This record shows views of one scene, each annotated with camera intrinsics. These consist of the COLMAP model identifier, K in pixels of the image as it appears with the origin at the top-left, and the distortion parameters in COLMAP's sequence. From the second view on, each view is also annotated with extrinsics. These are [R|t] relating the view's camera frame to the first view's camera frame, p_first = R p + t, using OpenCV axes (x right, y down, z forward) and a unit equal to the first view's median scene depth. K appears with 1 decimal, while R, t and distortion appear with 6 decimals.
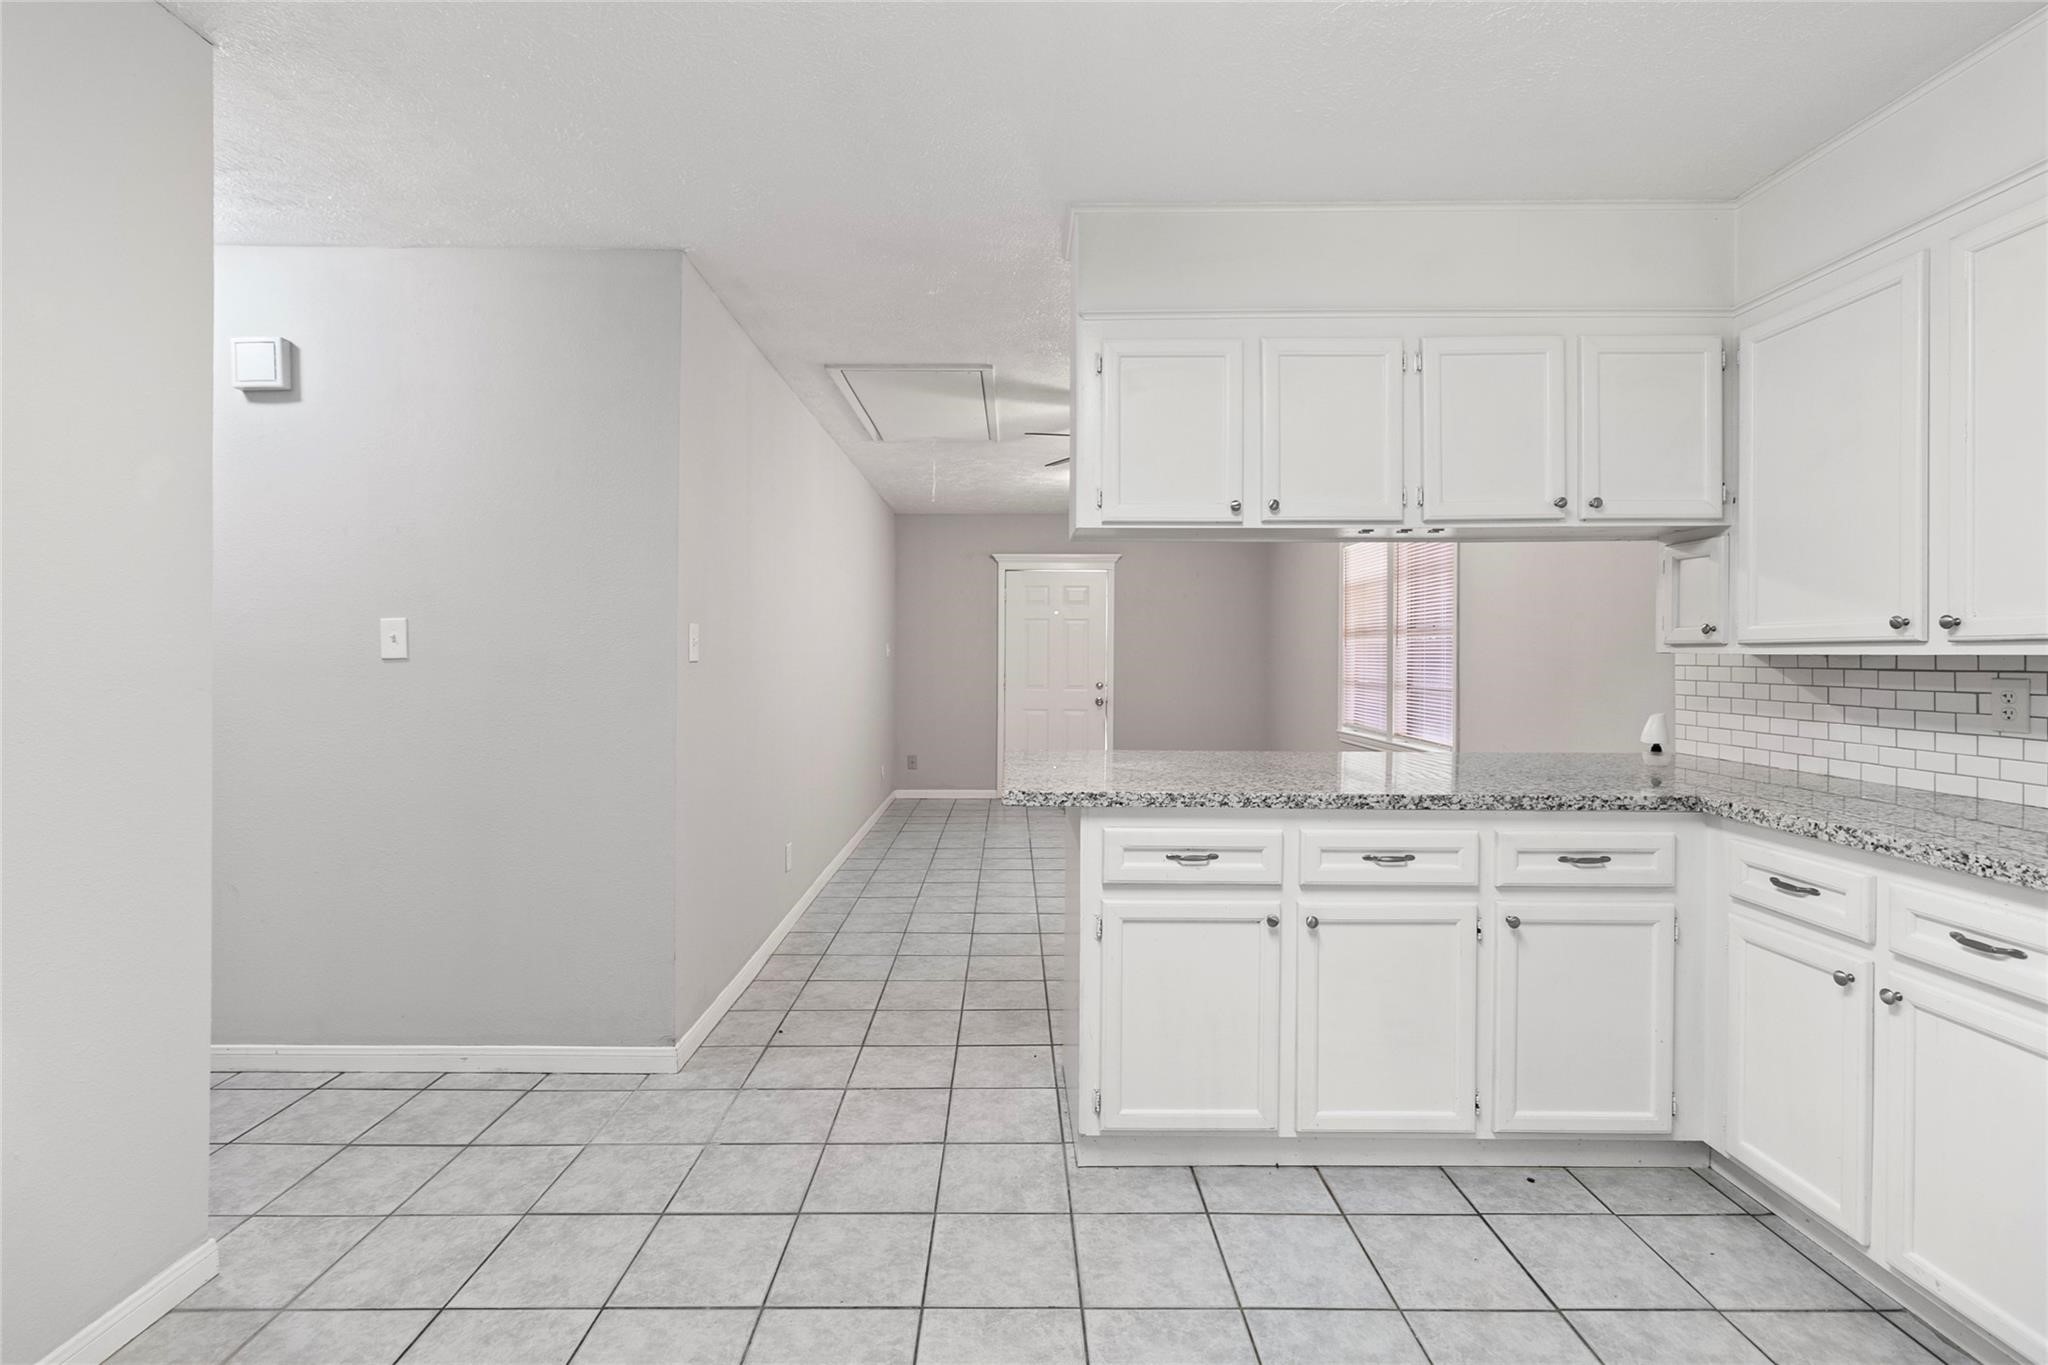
lens RADIAL K [[937.5, 0, 1007.4], [0, 937.5, 656.7], [0, 0, 1]] dist [0.002383, -0.000619]
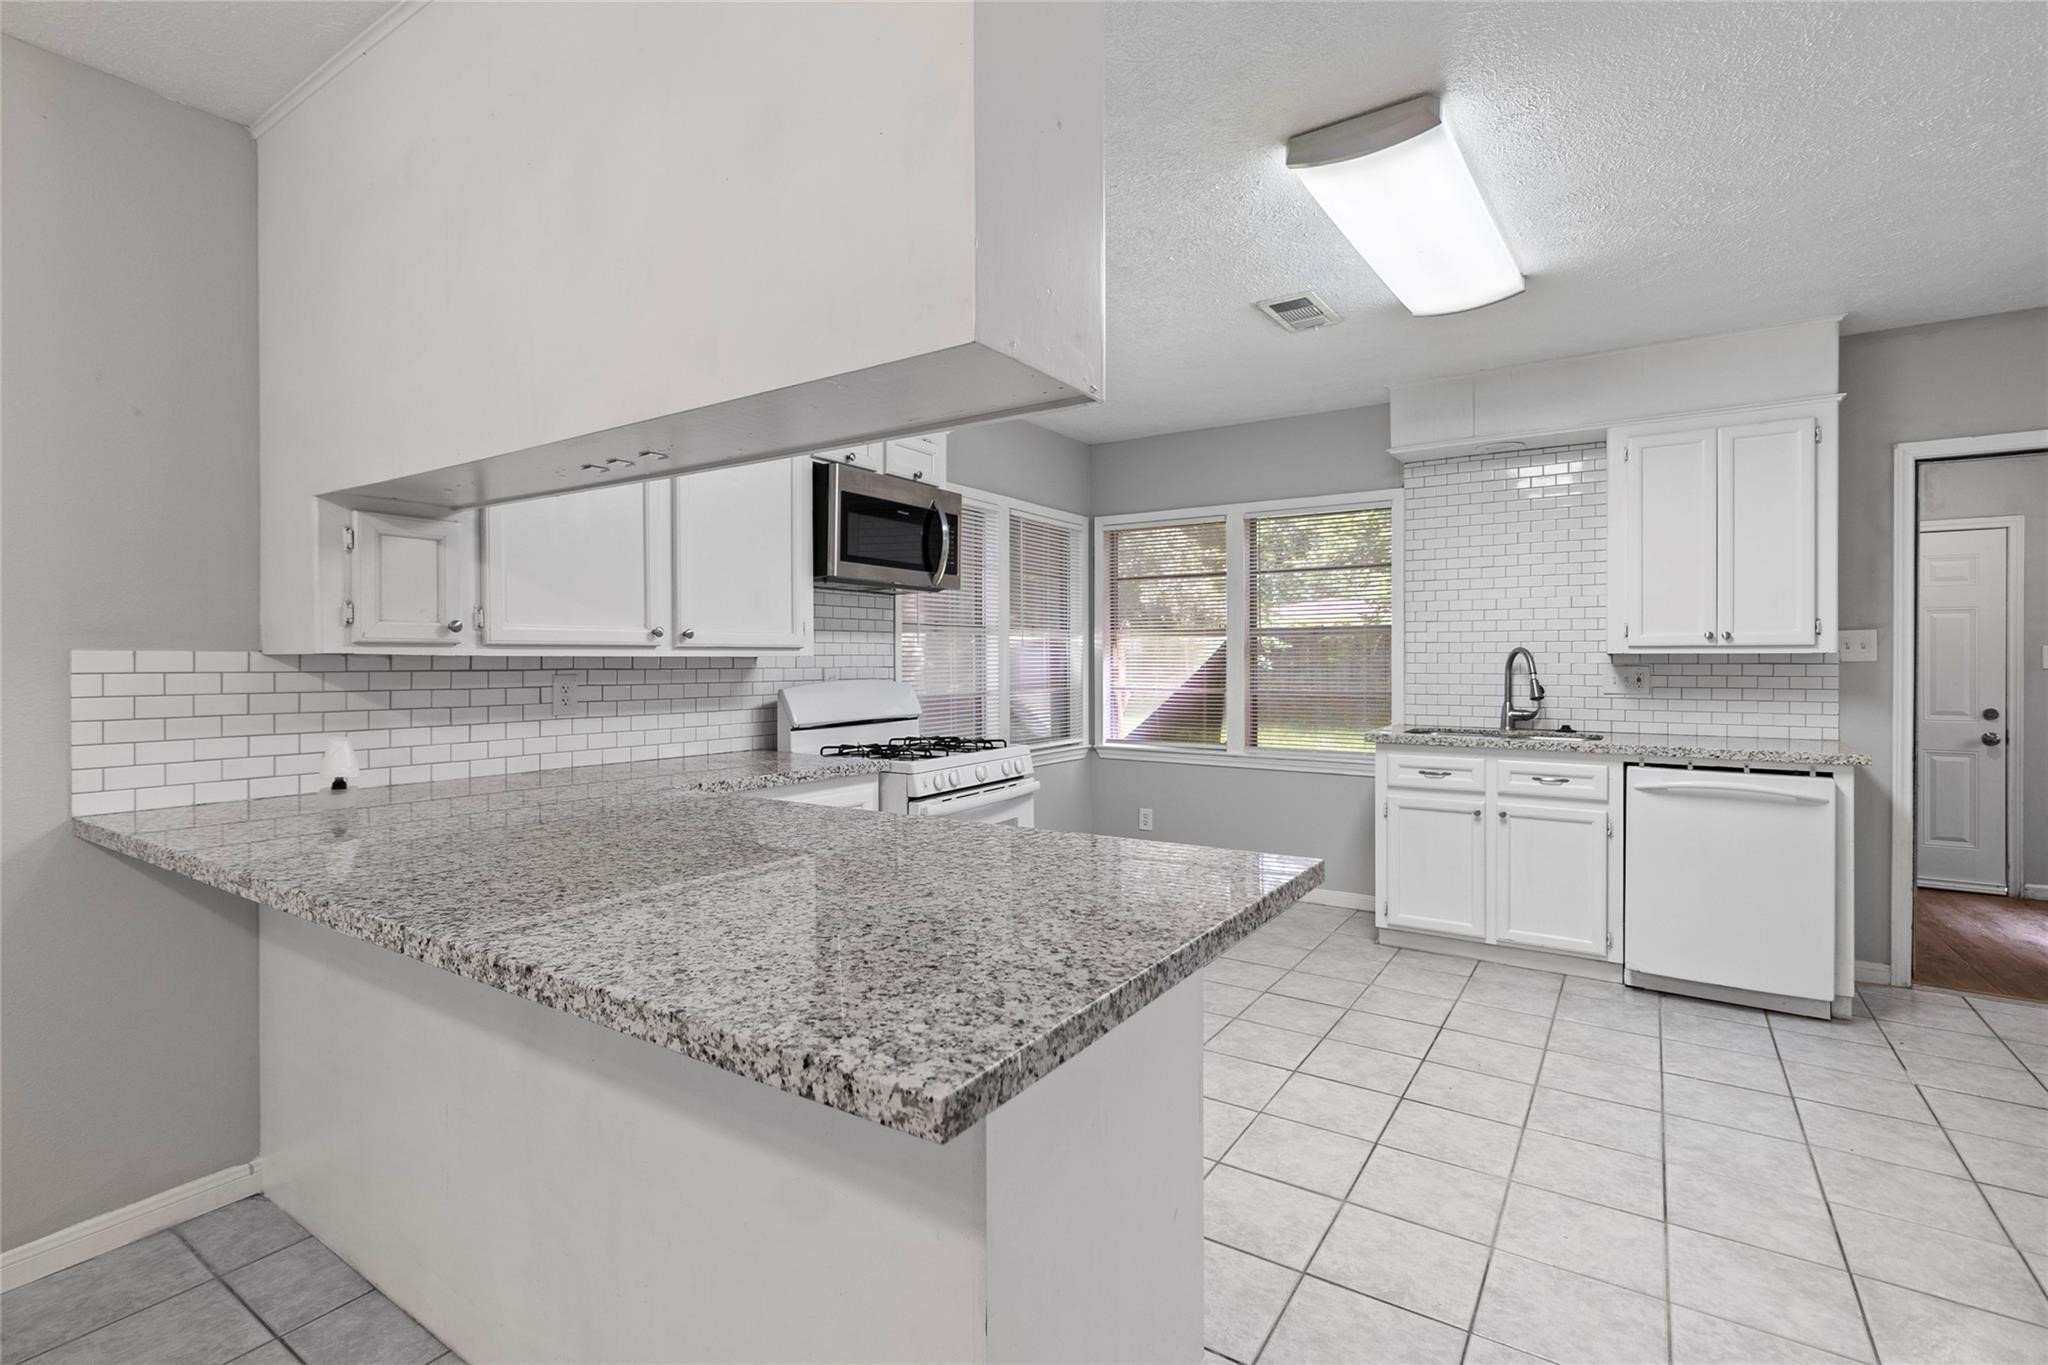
lens RADIAL K [[937.5, 0, 1020.0], [0, 937.5, 654.7], [0, 0, 1]] dist [0.002383, -0.000619]
pose [[-0.835157, 0.002449, 0.550006, -0.191122], [0.001155, 0.999996, -0.002698, -0.000668], [-0.550010, -0.001618, -0.835157, 1.661329]]
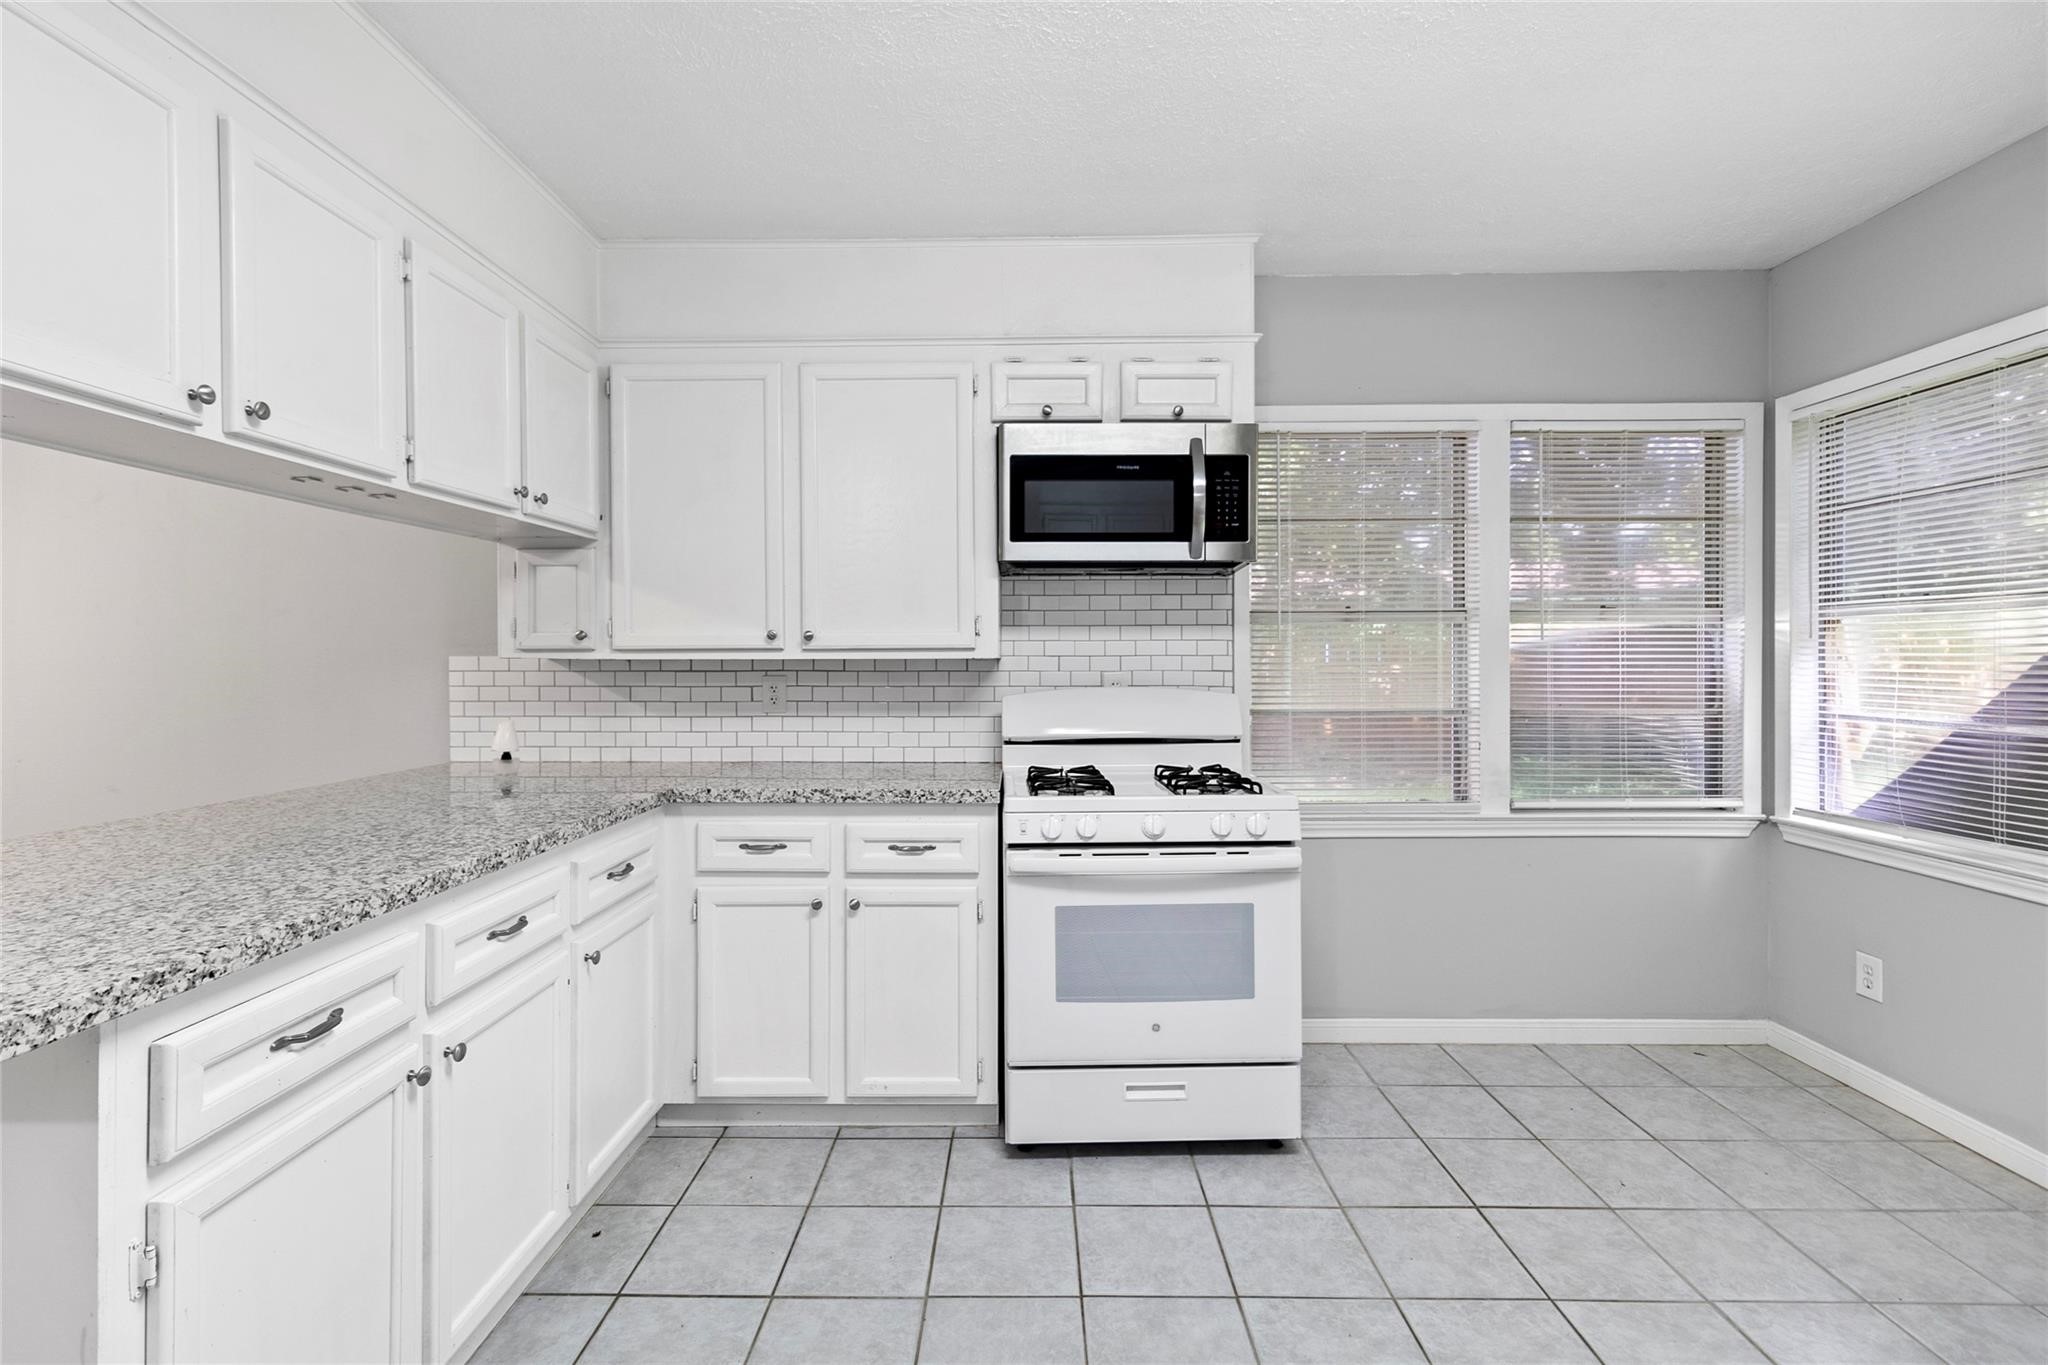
lens RADIAL K [[937.5, 0, 1022.9], [0, 937.5, 664.7], [0, 0, 1]] dist [0.002383, -0.000619]
pose [[0.005351, -0.007896, 0.999955, -0.351384], [0.004541, 0.999959, 0.007872, -0.003003], [-0.999975, 0.004498, 0.005387, 0.577196]]
